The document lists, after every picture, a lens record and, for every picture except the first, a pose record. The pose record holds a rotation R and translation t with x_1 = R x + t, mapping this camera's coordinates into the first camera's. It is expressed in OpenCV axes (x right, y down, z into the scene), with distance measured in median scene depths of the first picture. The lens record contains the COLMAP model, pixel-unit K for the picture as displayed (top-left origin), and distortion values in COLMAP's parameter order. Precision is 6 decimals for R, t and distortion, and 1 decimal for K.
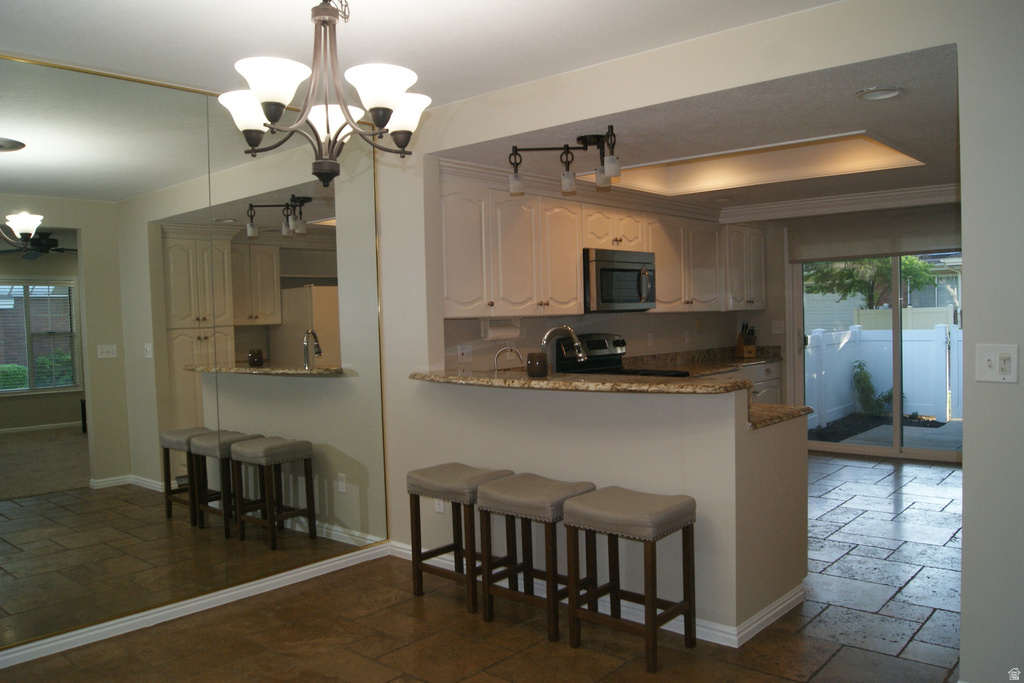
lens RADIAL K [[795.0, 0, 512.0], [0, 795.0, 341.5], [0, 0, 1]] dist [-0.092195, 0.024486]
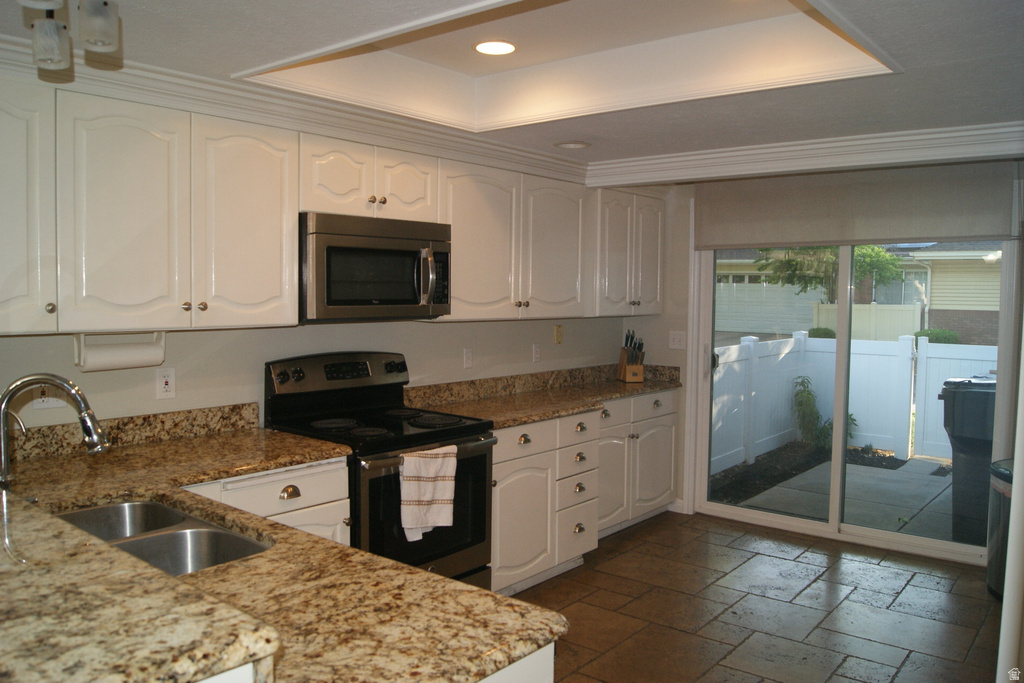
lens RADIAL K [[795.0, 0, 512.0], [0, 795.0, 341.5], [0, 0, 1]] dist [-0.092195, 0.024486]
pose [[0.998683, 0.034768, 0.037723, 0.167192], [-0.035854, 0.998950, 0.028503, -0.032369], [-0.036693, -0.029818, 0.998882, 0.304630]]
